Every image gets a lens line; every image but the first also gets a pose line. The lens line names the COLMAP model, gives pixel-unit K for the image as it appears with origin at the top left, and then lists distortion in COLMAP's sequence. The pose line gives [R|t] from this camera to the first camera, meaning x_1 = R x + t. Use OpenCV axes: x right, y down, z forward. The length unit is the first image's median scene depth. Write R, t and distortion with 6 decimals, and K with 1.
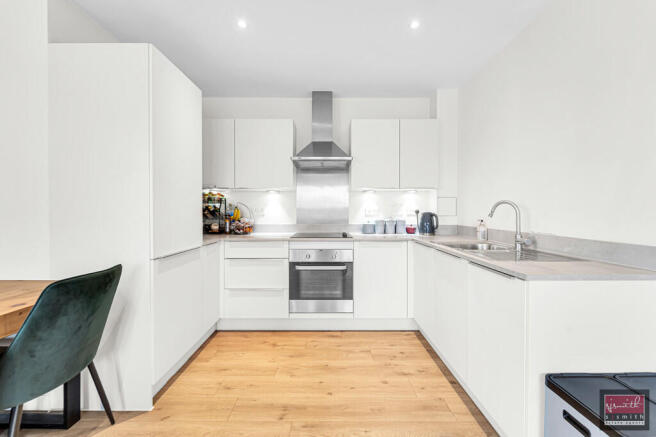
lens RADIAL K [[266.2, 0, 328.2], [0, 266.2, 214.9], [0, 0, 1]] dist [-0.001772, -0.001184]
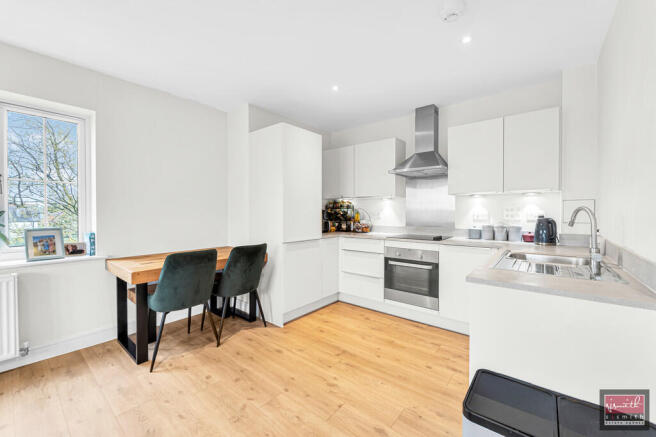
lens RADIAL K [[266.2, 0, 329.6], [0, 266.2, 216.1], [0, 0, 1]] dist [-0.001772, -0.001184]
pose [[0.775407, 0.012241, -0.631343, 0.432724], [-0.010191, 0.999924, 0.006871, -0.017923], [0.631380, 0.001106, 0.775473, -0.115730]]
